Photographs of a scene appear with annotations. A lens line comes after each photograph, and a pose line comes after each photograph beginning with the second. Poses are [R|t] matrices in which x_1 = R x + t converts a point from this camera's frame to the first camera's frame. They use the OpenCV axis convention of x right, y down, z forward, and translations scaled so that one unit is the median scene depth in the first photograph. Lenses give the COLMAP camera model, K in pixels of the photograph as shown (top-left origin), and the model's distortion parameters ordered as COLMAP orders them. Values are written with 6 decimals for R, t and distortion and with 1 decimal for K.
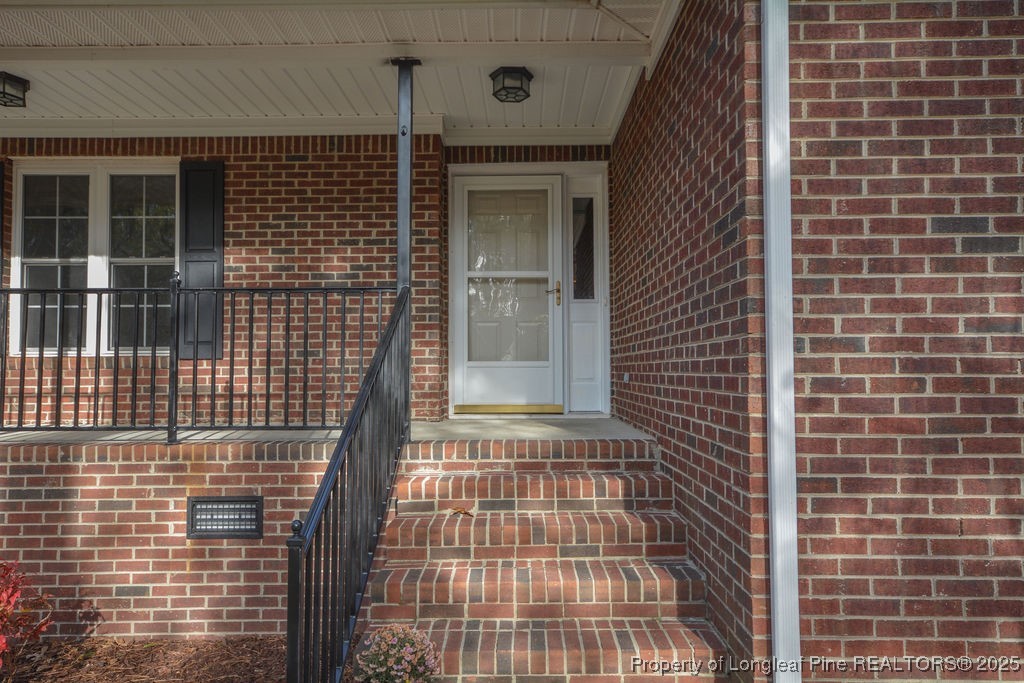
lens RADIAL K [[726.1, 0, 512.0], [0, 726.1, 341.5], [0, 0, 1]] dist [-0.000762, 0.000181]
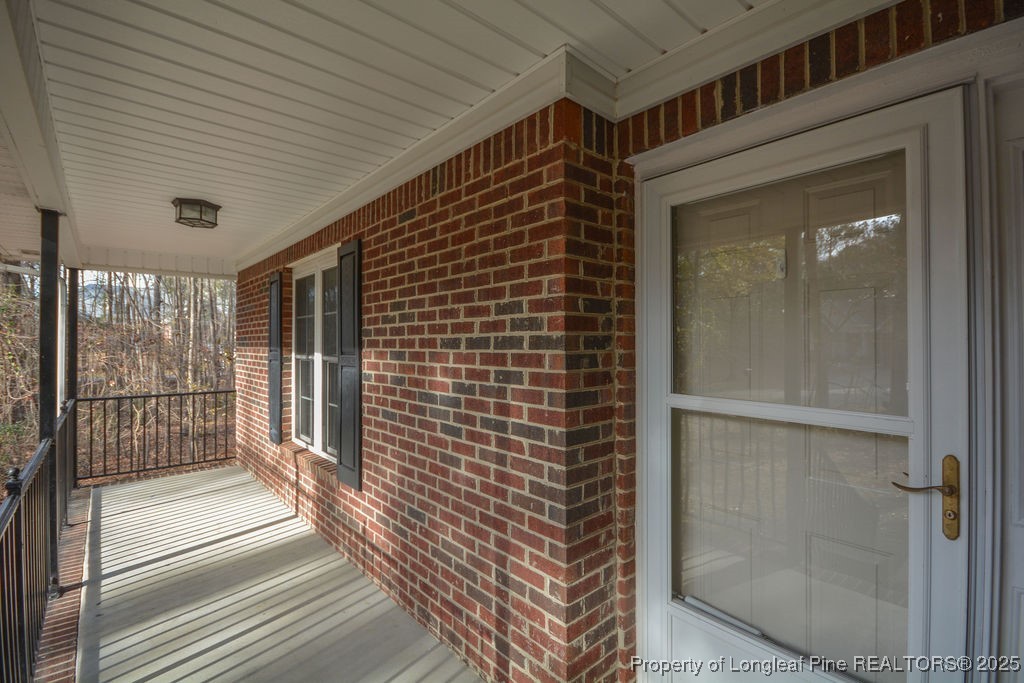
lens RADIAL K [[460.7, 0, 512.5], [0, 460.7, 343.6], [0, 0, 1]] dist [0.000835, -0.006297]
pose [[0.684686, 0.000567, -0.728838, 0.080317], [0.034334, 0.998864, 0.033031, -0.146459], [0.728029, -0.047639, 0.683889, 0.778879]]
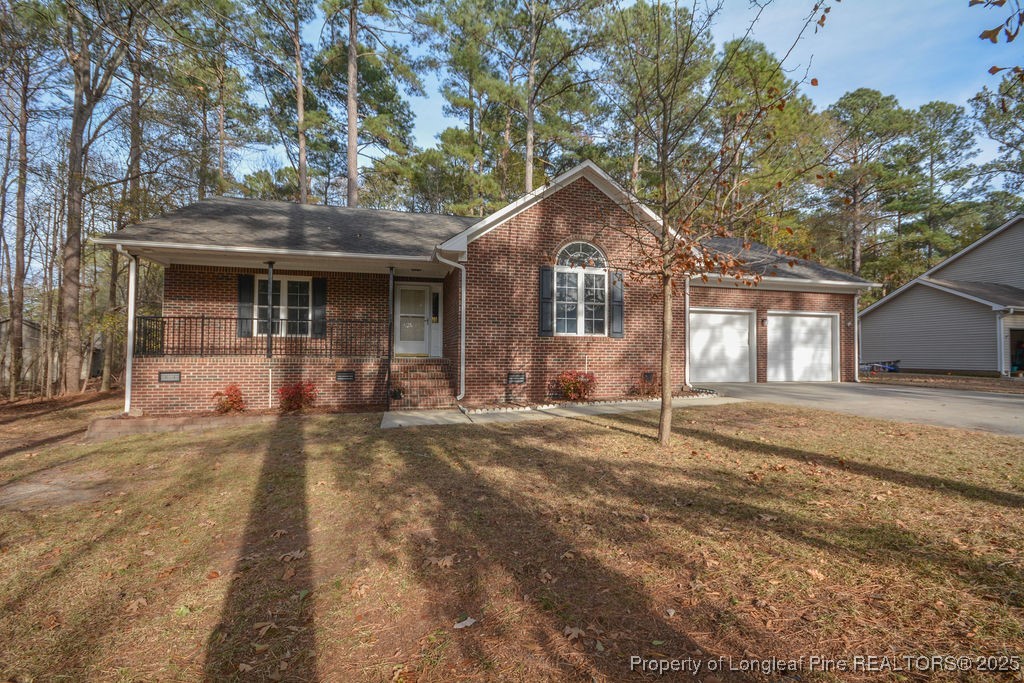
lens RADIAL K [[451.2, 0, 512.7], [0, 451.2, 344.4], [0, 0, 1]] dist [0.011158, -0.012659]
pose [[0.968984, 0.018797, 0.246406, -0.079491], [-0.026282, 0.999287, 0.027123, -0.030587], [-0.245721, -0.032758, 0.968787, -1.328356]]
